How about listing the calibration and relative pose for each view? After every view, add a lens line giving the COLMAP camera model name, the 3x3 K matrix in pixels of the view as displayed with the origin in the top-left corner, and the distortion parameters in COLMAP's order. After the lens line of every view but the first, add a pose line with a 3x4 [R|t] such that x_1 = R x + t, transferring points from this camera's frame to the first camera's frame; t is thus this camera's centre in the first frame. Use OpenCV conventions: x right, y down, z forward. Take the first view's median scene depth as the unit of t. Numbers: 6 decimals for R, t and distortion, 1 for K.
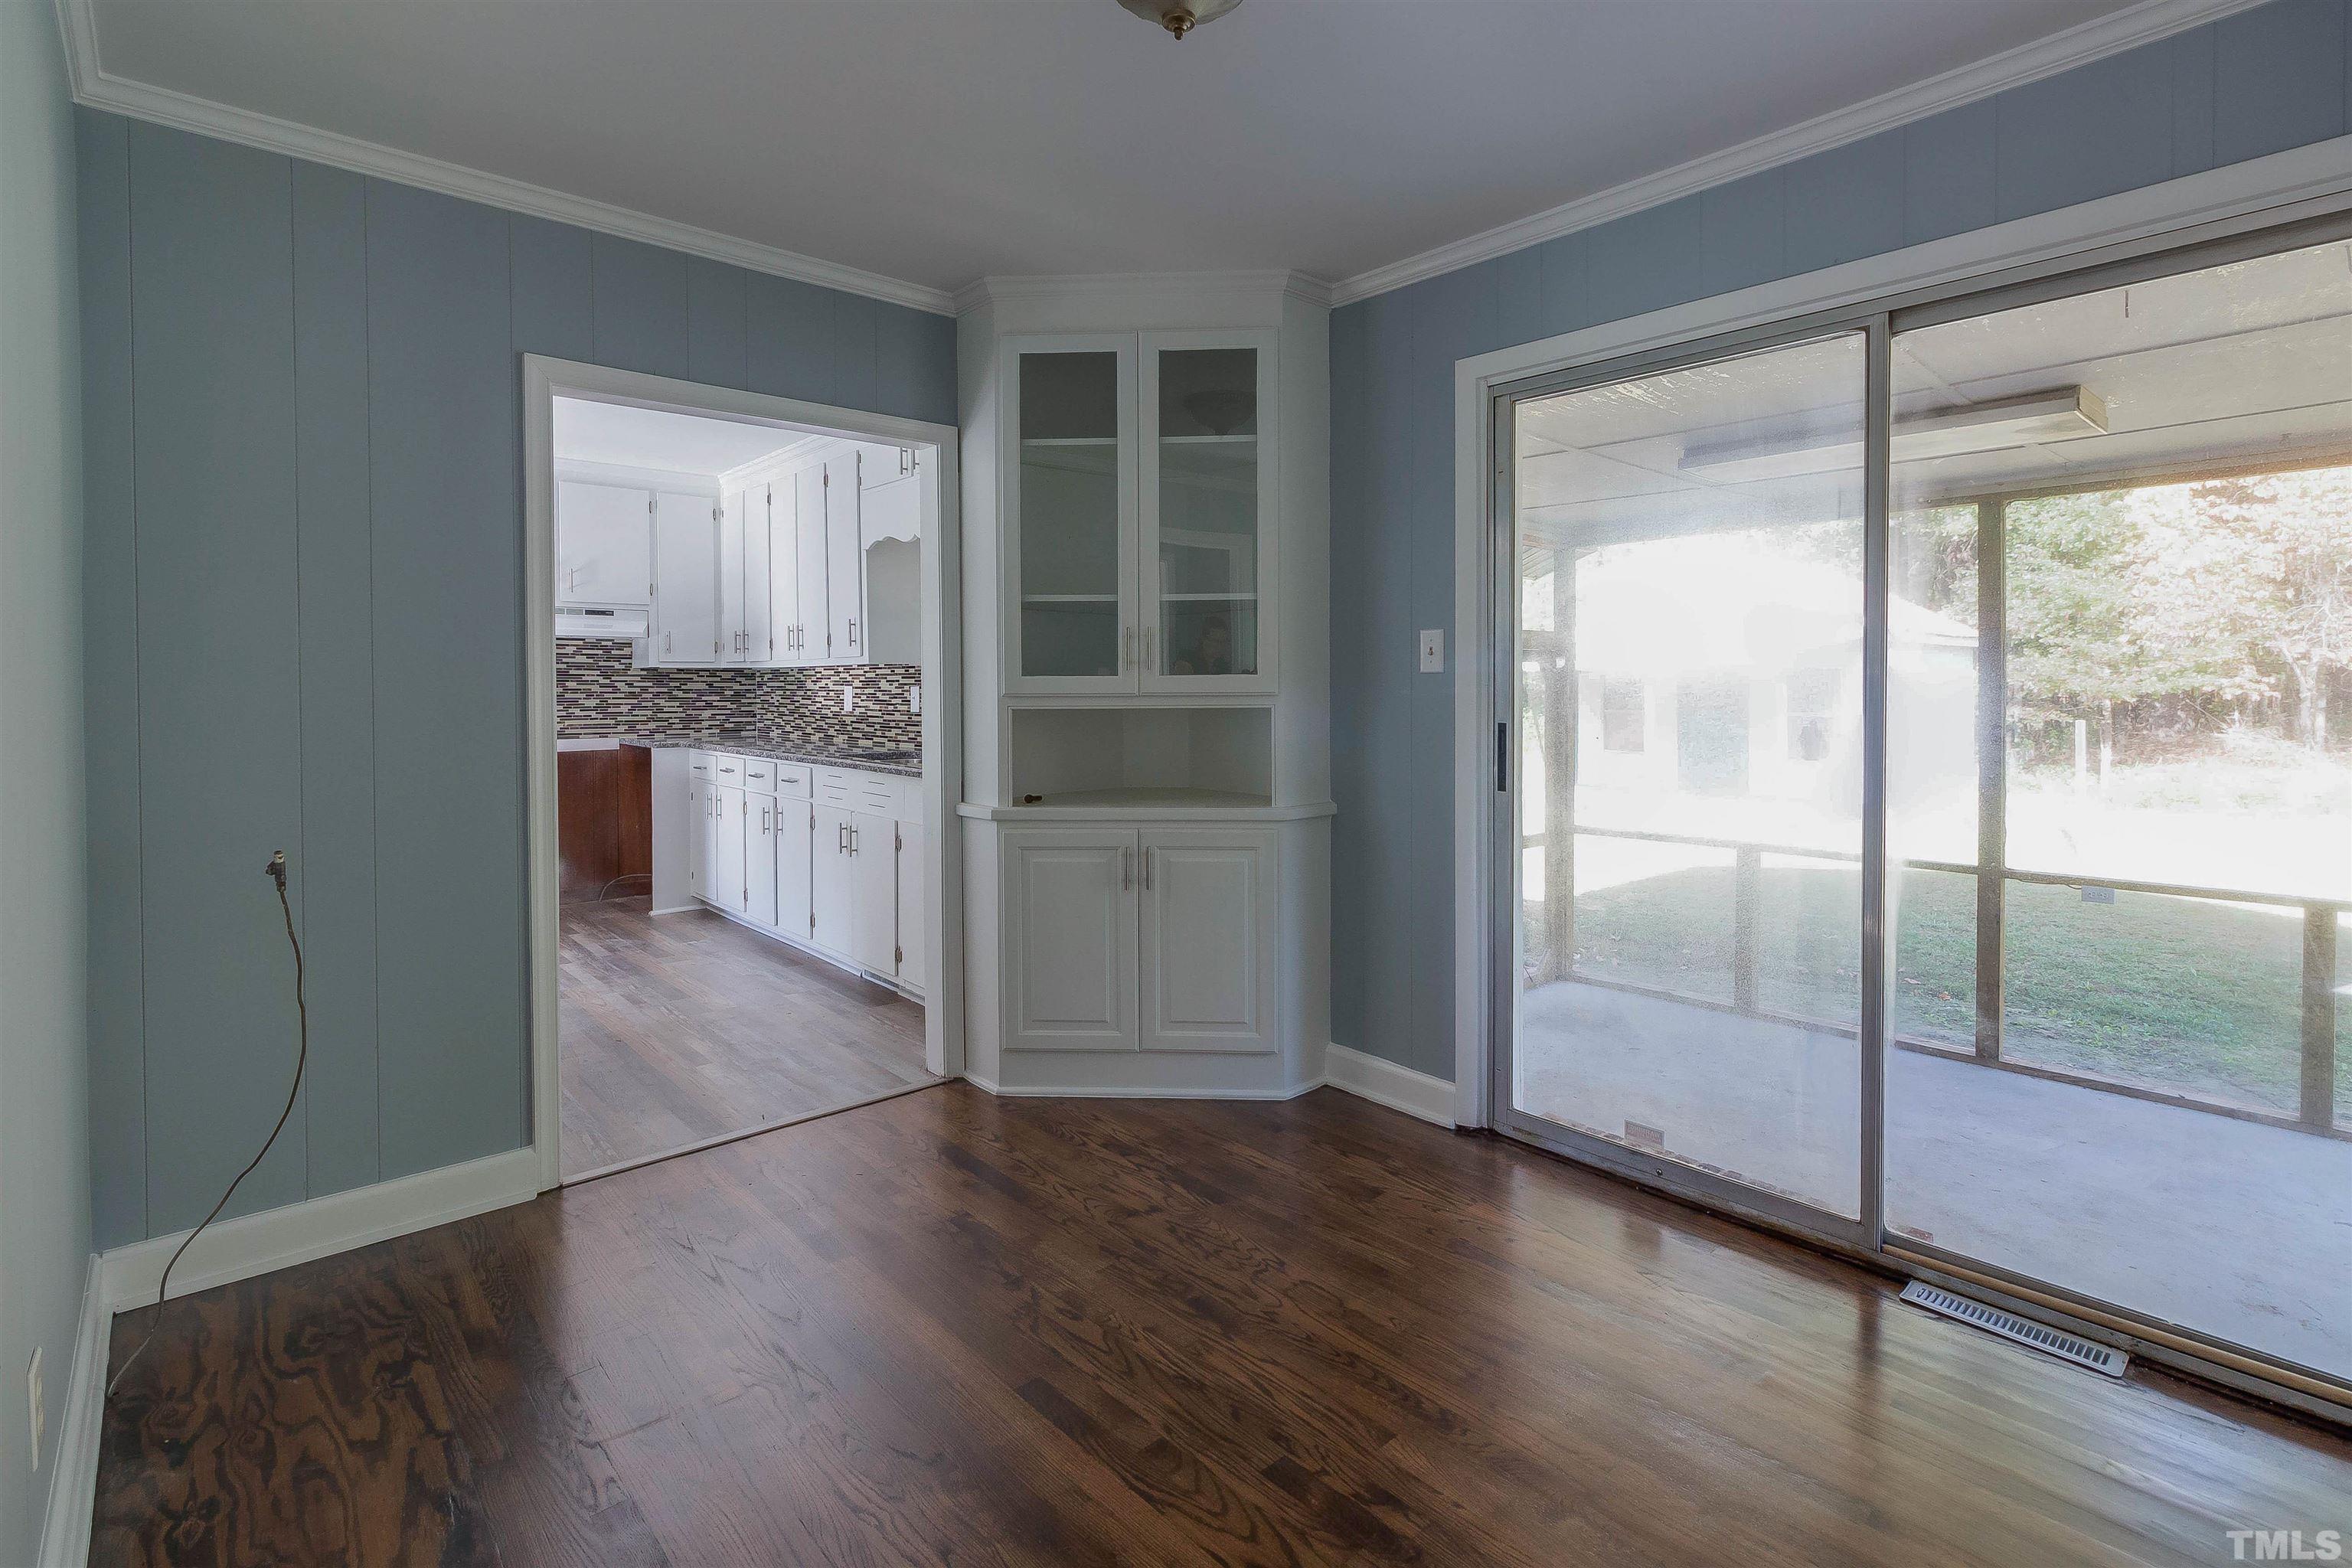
lens RADIAL K [[1106.8, 0, 1184.1], [0, 1106.8, 700.5], [0, 0, 1]] dist [0.001879, 0.000394]
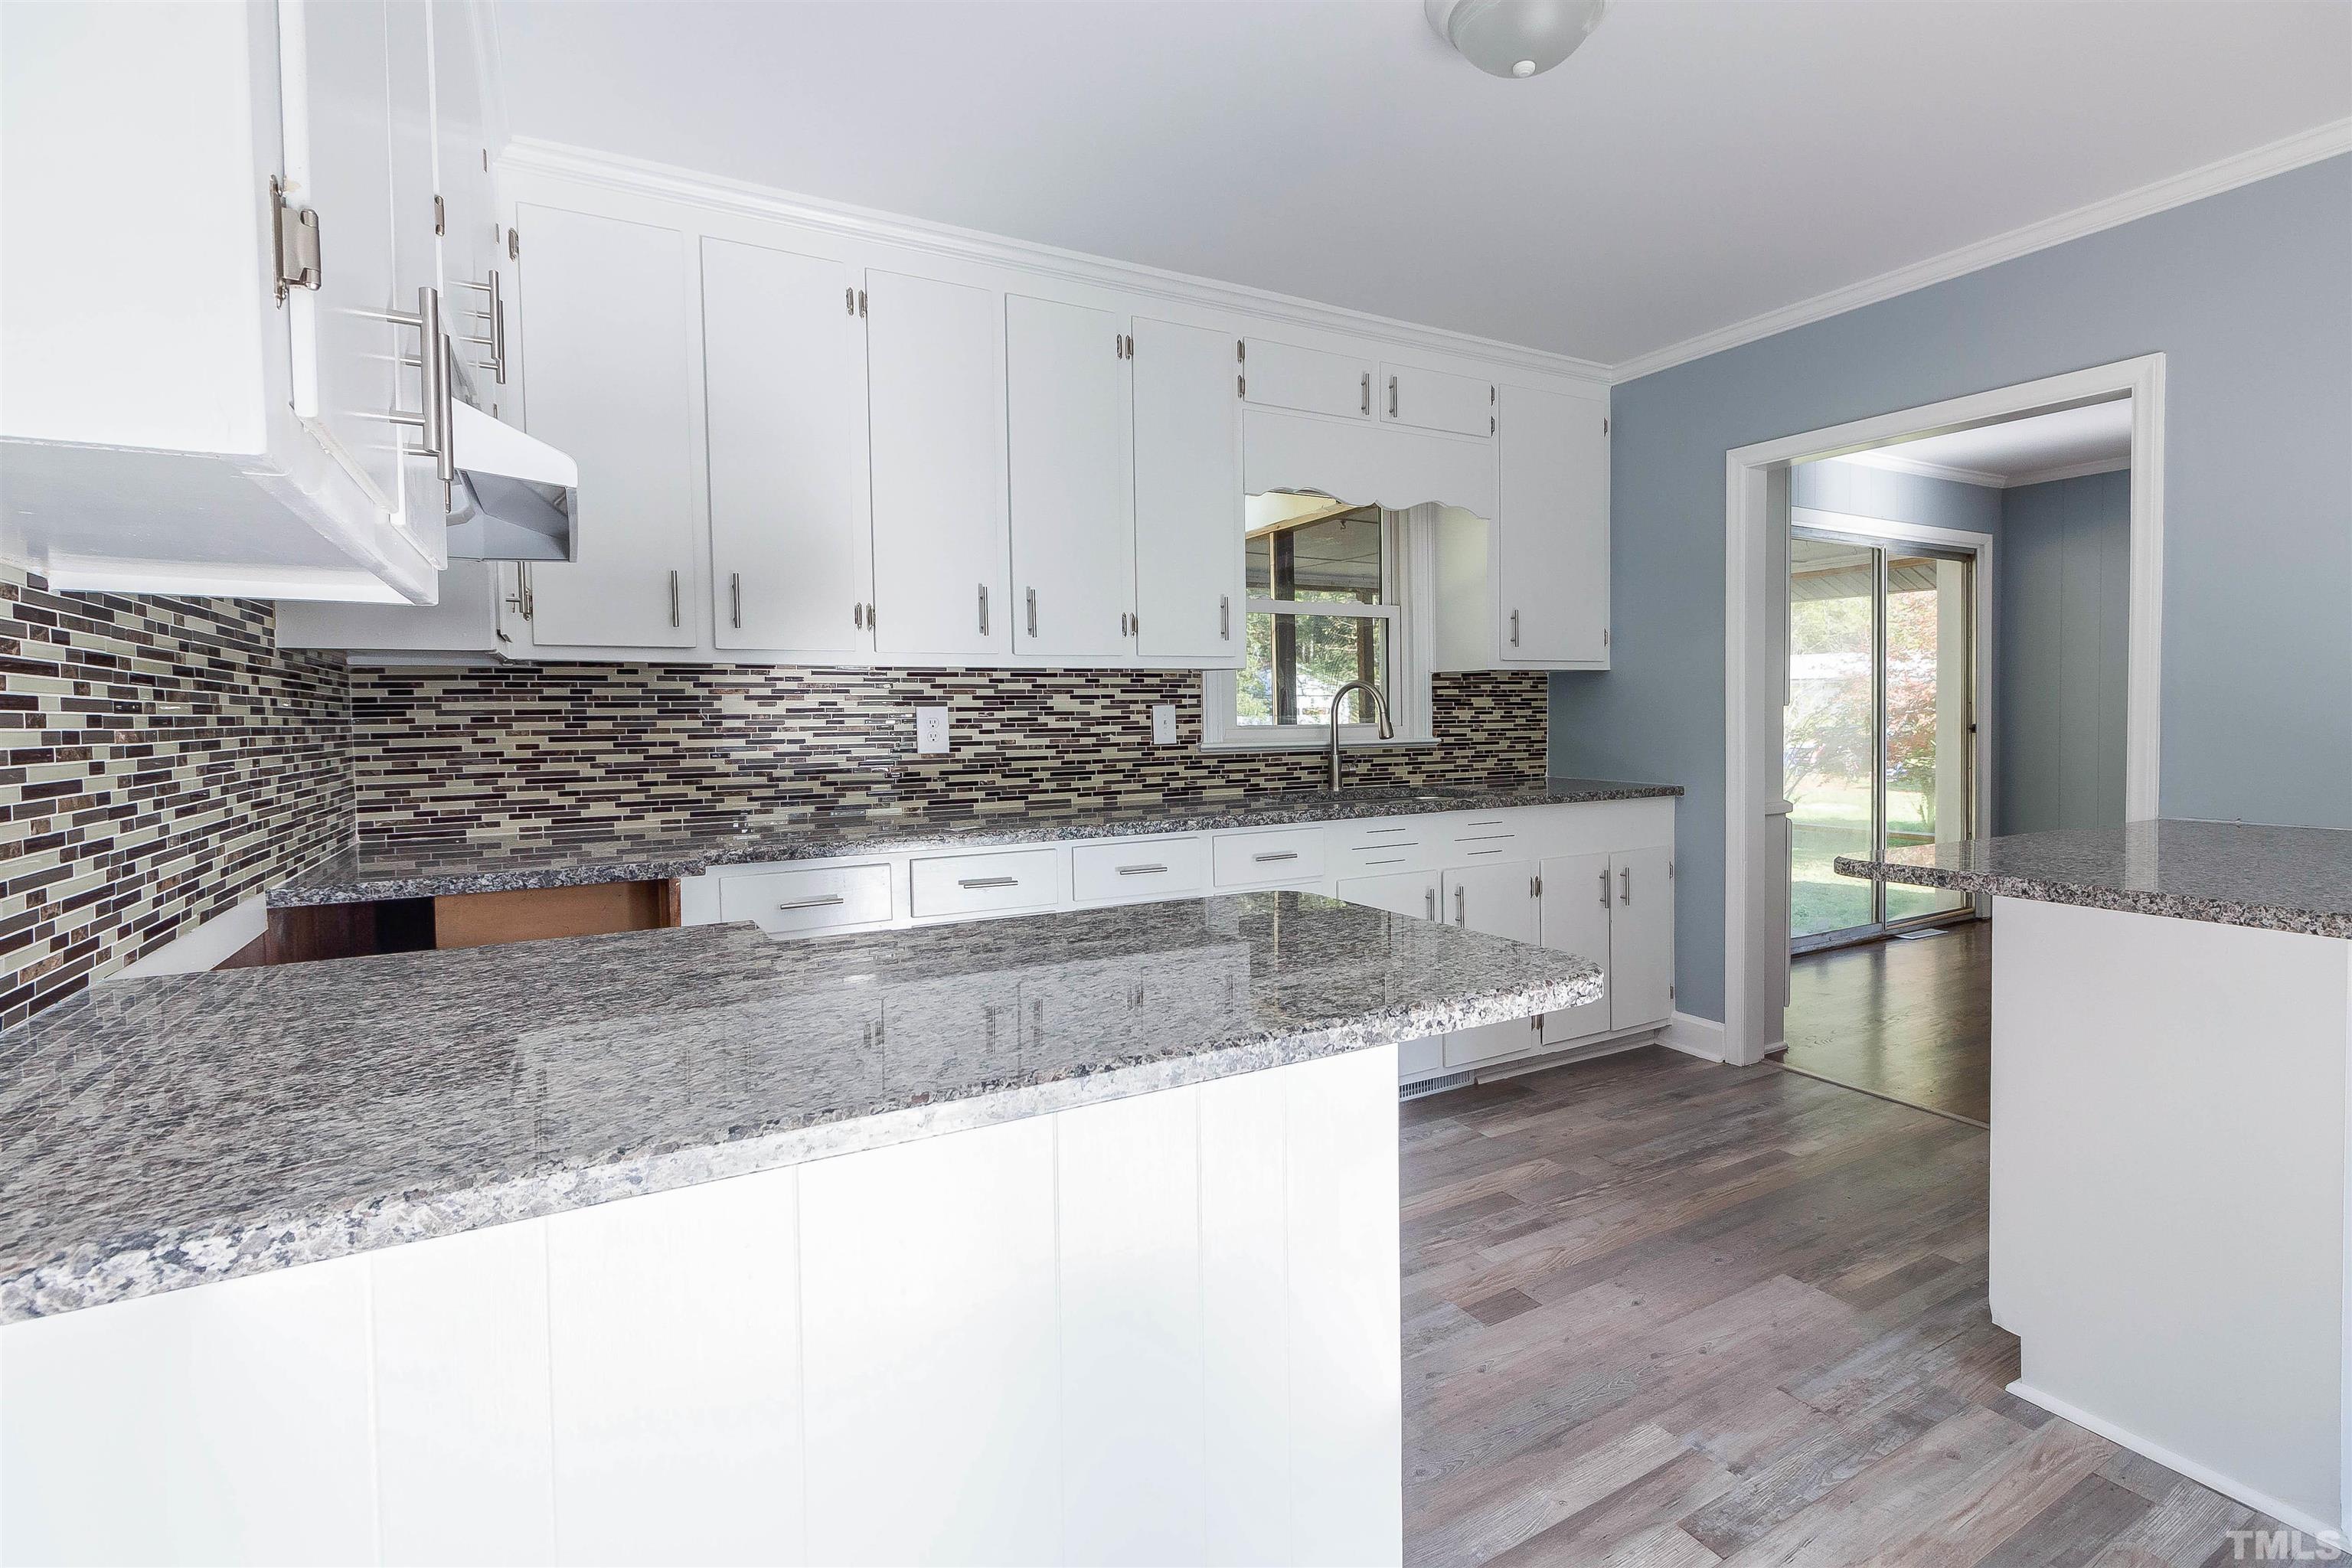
lens RADIAL K [[1116.3, 0, 1252.8], [0, 1116.3, 747.8], [0, 0, 1]] dist [0.000302, 0.000306]
pose [[0.185927, -0.034283, 0.981965, -0.752434], [0.025948, 0.999214, 0.029972, -0.004908], [-0.982221, 0.019907, 0.186670, 0.703485]]
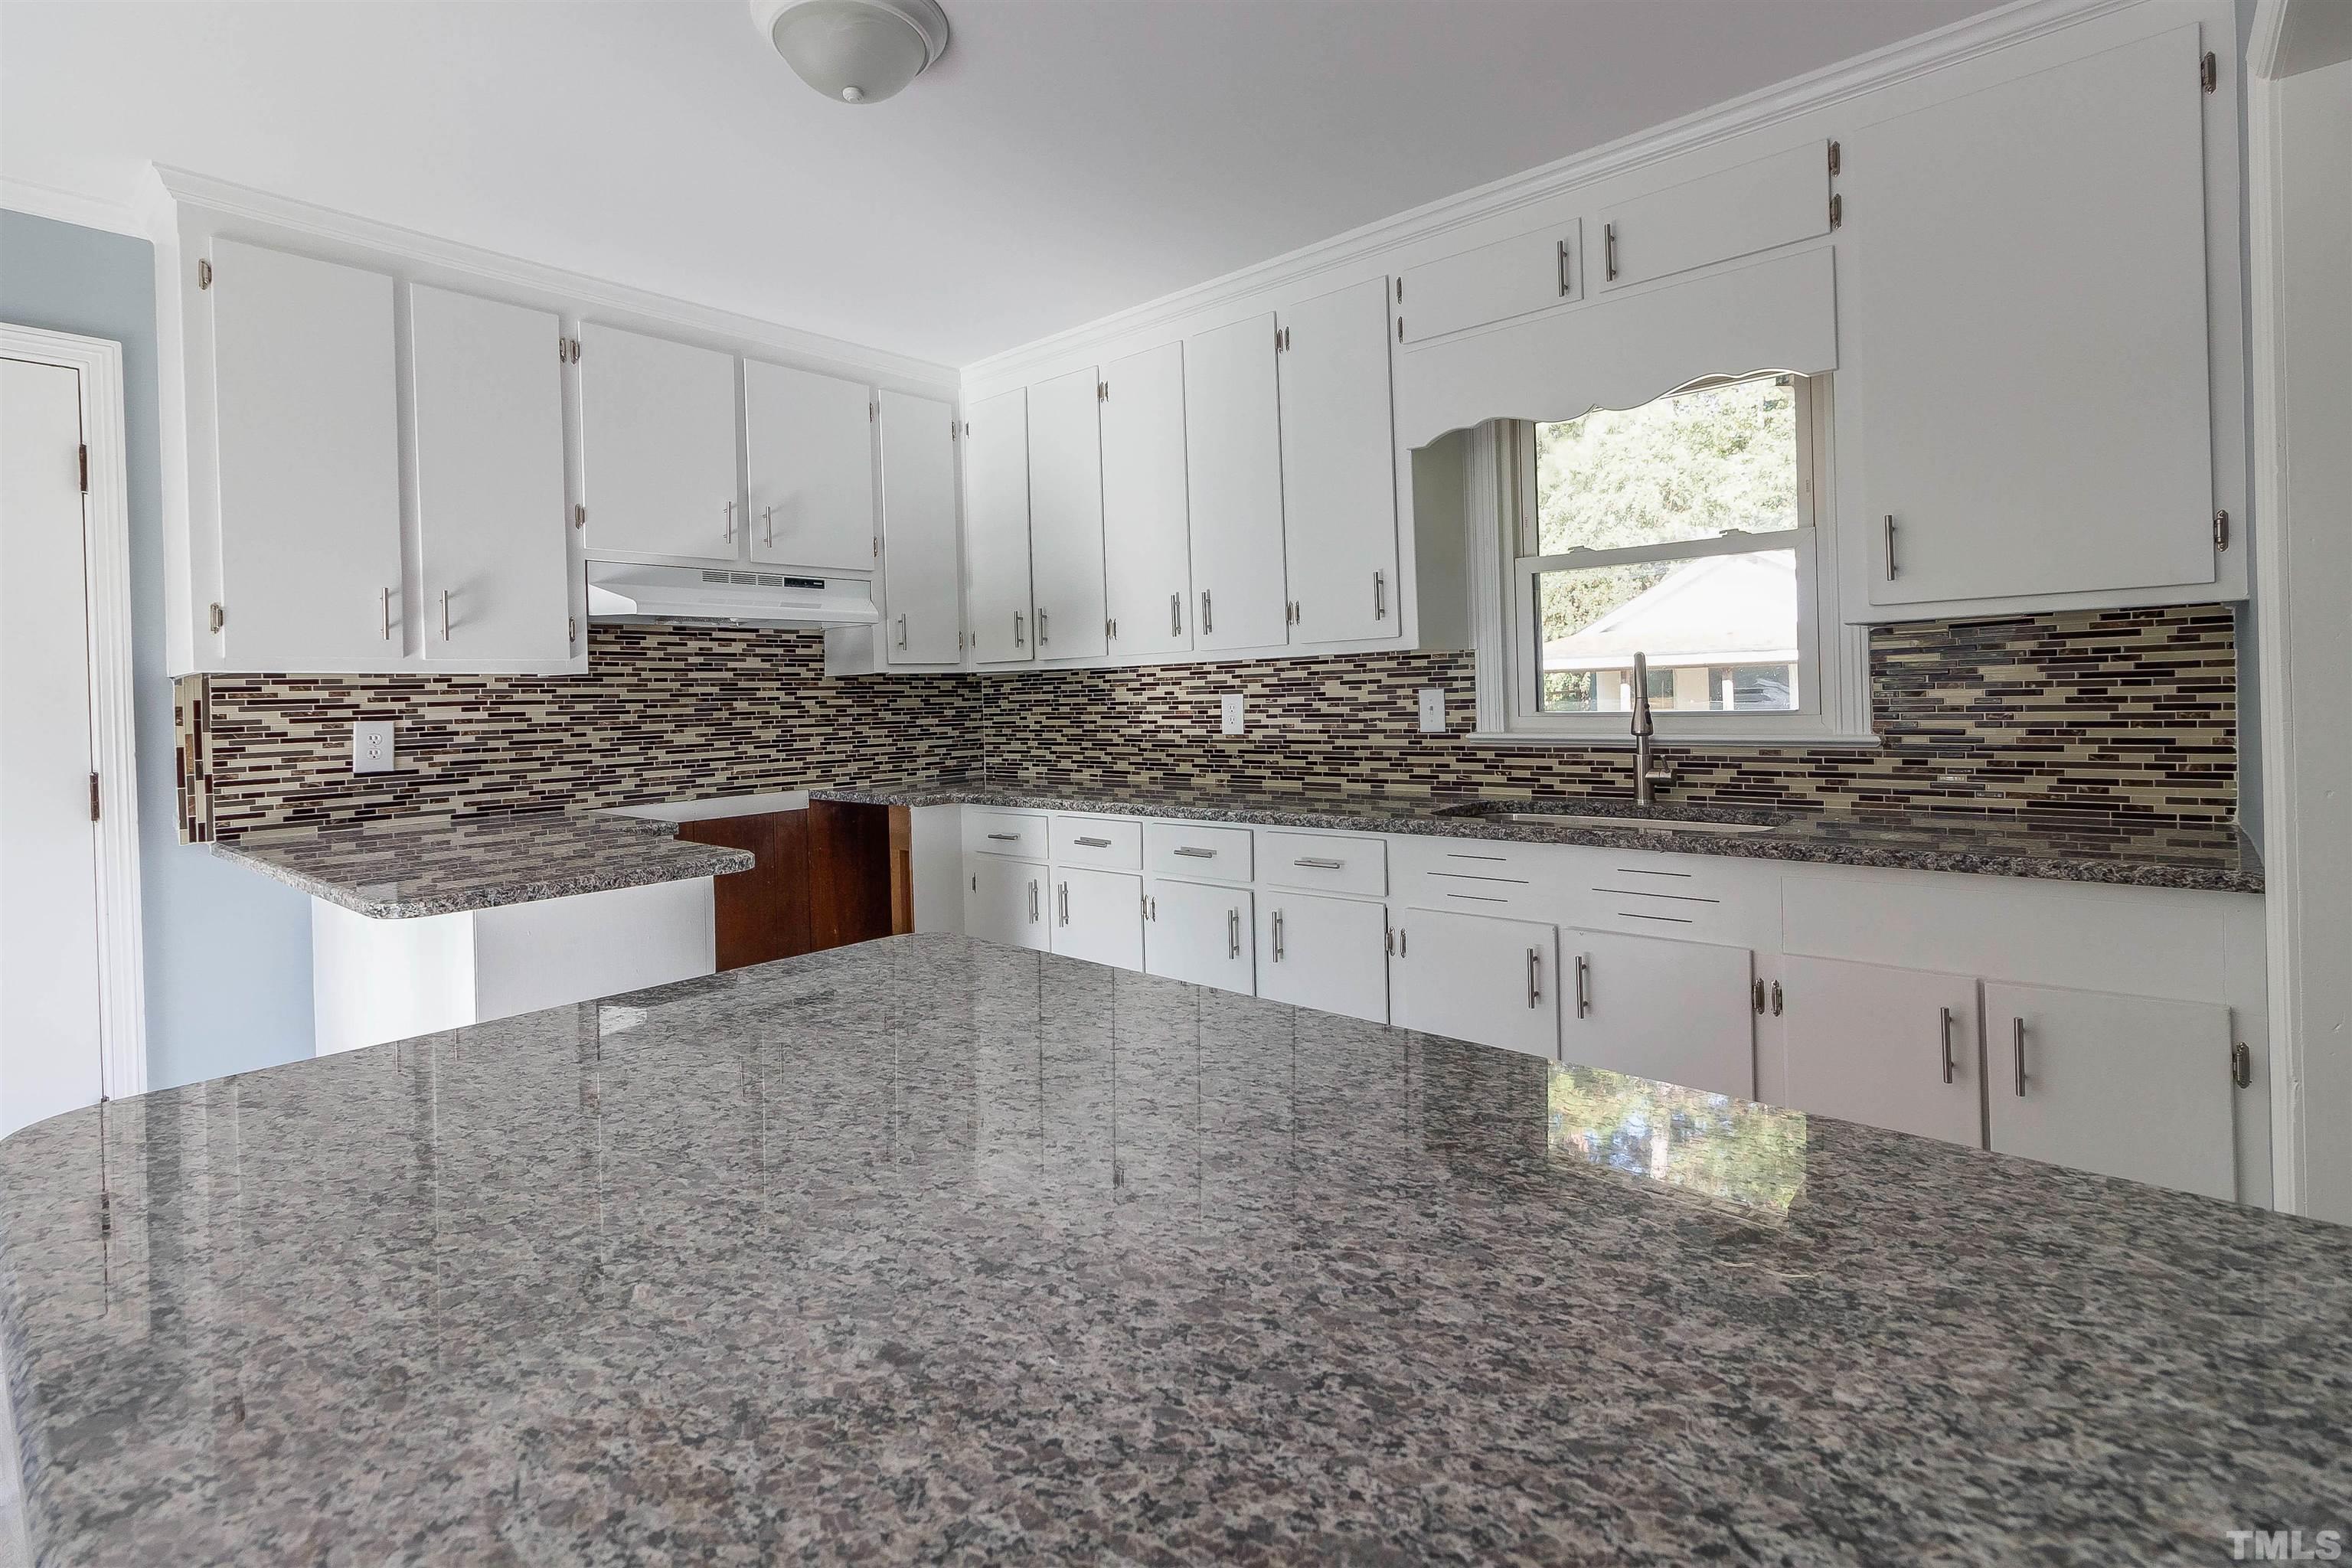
lens RADIAL K [[1106.8, 0, 1184.1], [0, 1106.8, 700.5], [0, 0, 1]] dist [0.001879, 0.000394]
pose [[0.991197, -0.027784, 0.129448, -0.385361], [0.029247, 0.999528, -0.009414, -0.004118], [-0.129126, 0.013118, 0.991541, 0.364138]]
